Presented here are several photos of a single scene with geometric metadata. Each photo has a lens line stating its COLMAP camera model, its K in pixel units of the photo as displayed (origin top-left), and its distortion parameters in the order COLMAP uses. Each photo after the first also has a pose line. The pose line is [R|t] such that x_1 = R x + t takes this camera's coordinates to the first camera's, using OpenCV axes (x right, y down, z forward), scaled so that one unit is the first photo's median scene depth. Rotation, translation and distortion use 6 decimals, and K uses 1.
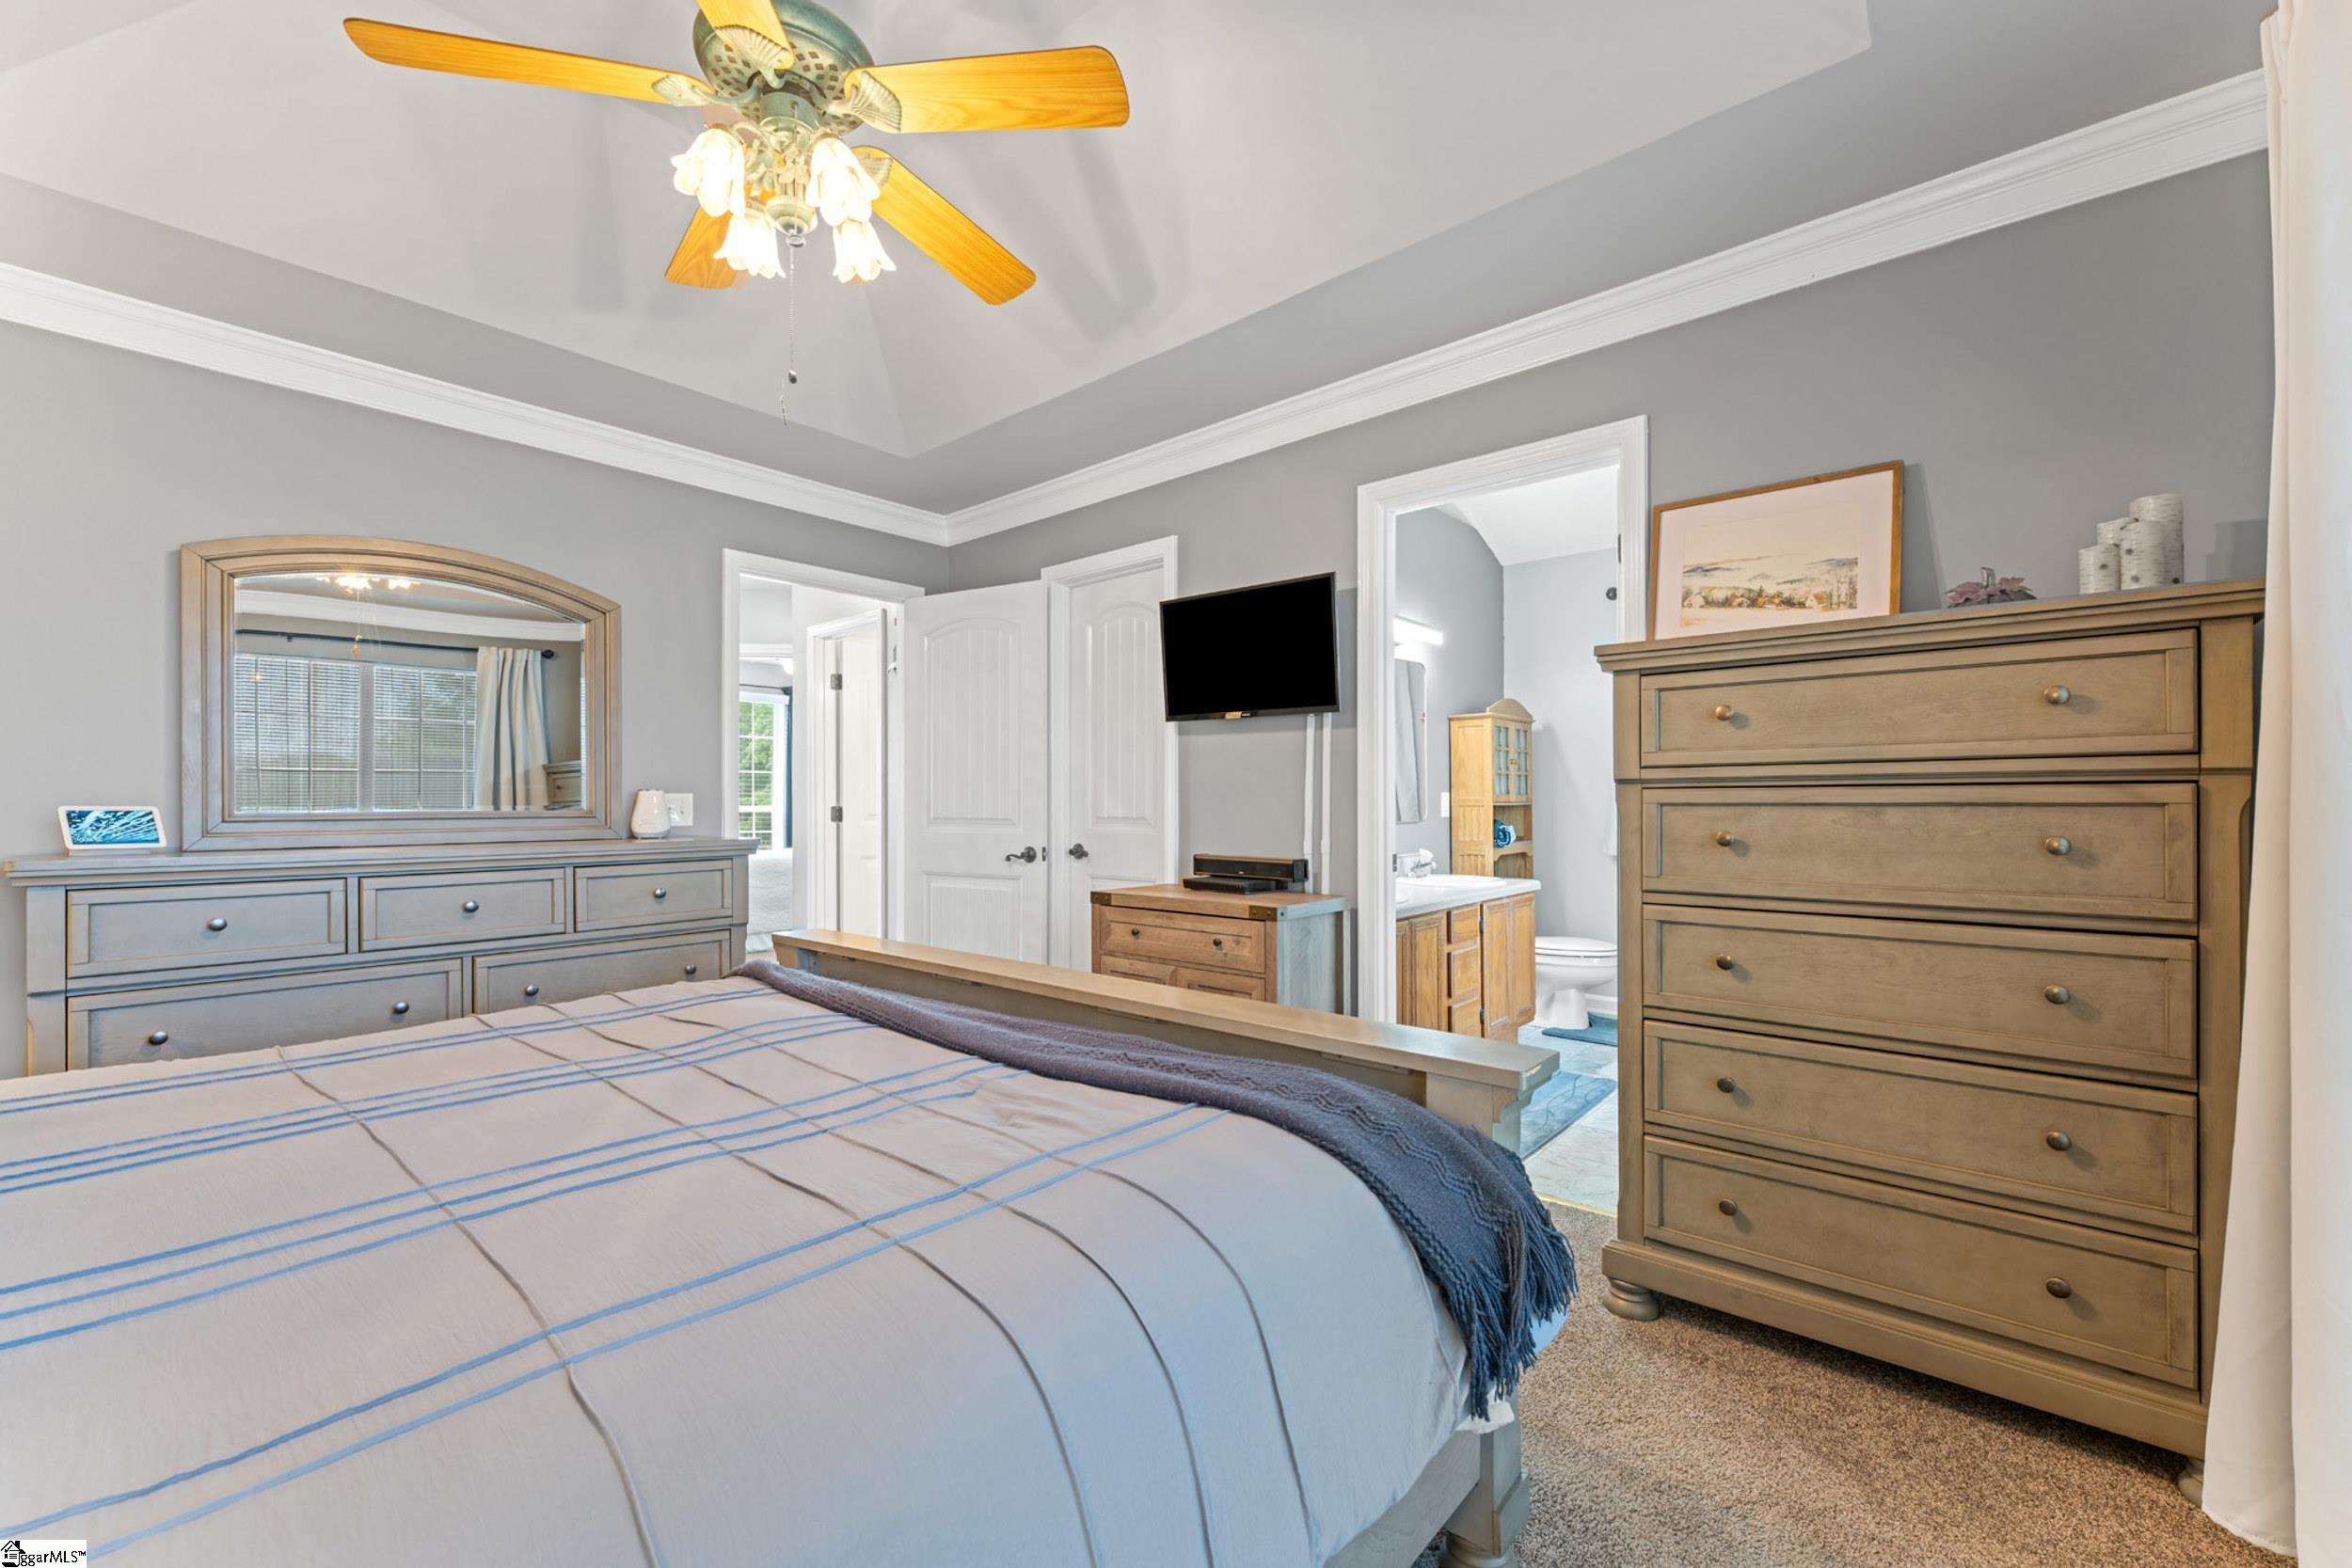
lens RADIAL K [[939.6, 0, 1176.0], [0, 939.6, 784.0], [0, 0, 1]] dist [0.000127, -0.000002]
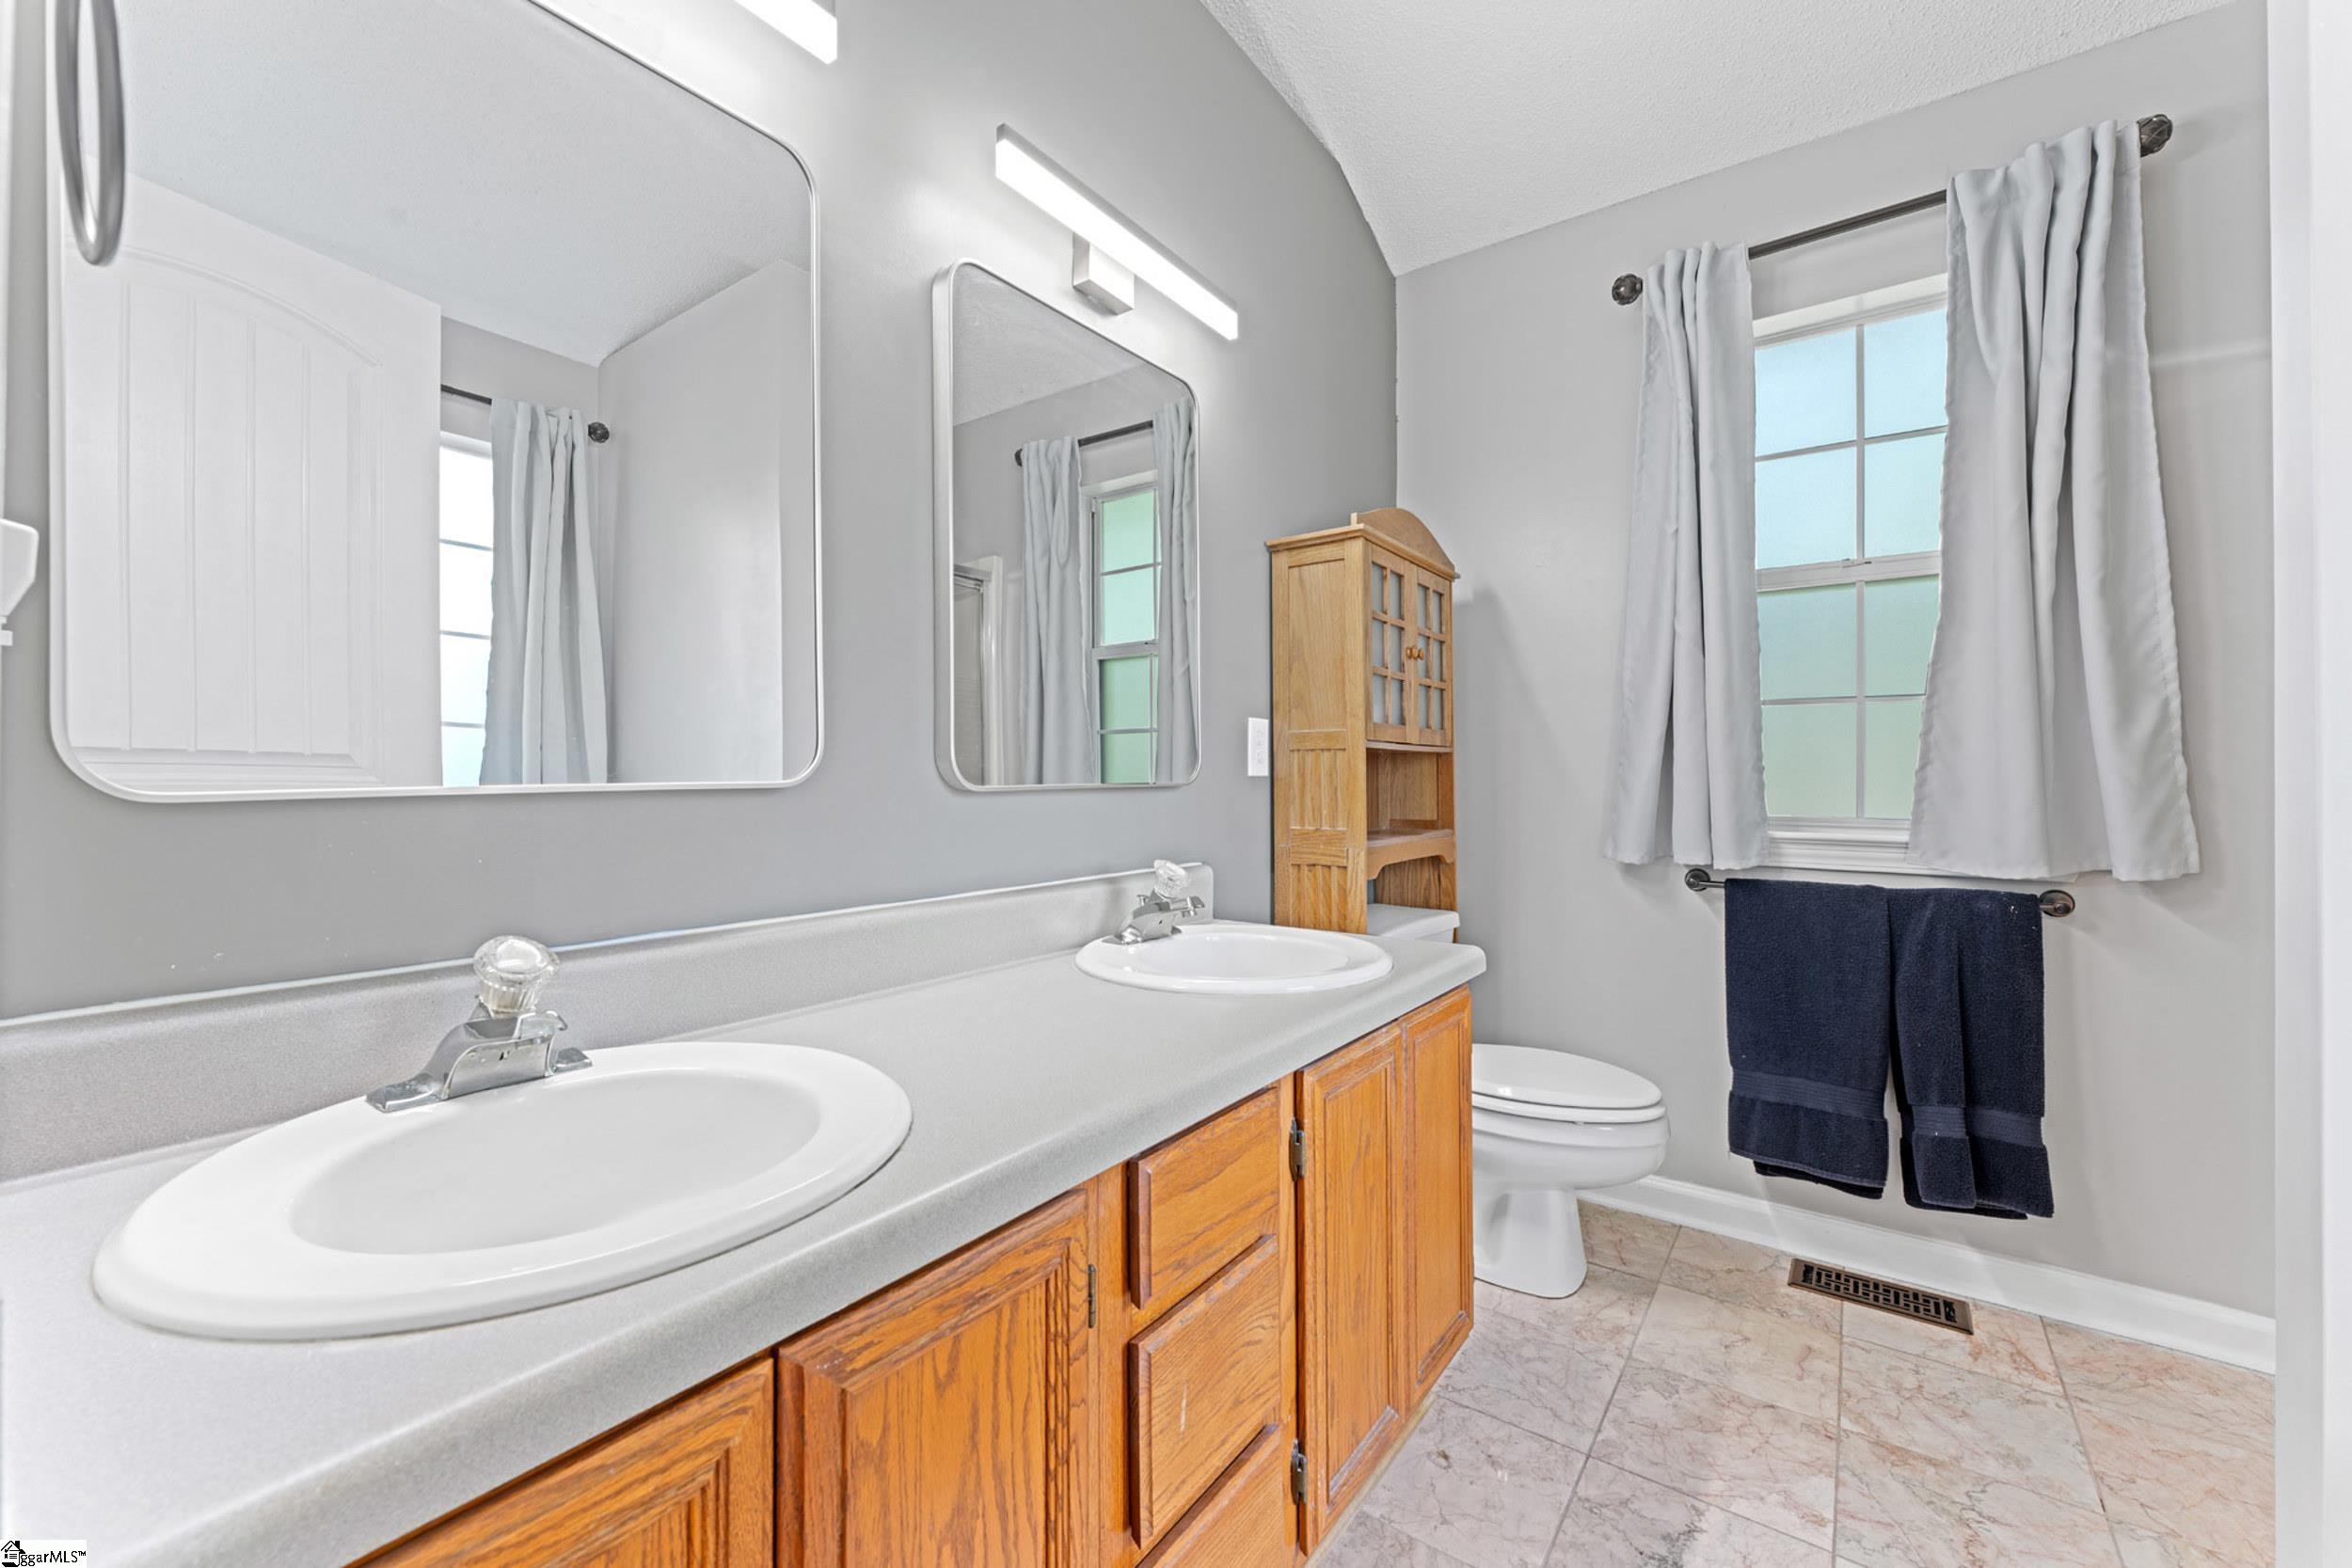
lens RADIAL K [[943.8, 0, 1164.9], [0, 943.8, 775.3], [0, 0, 1]] dist [-0.000588, -0.000034]
pose [[0.996707, -0.004490, 0.080966, 0.208000], [0.003164, 0.999859, 0.016492, 0.027364], [-0.081029, -0.016182, 0.996580, 0.571996]]
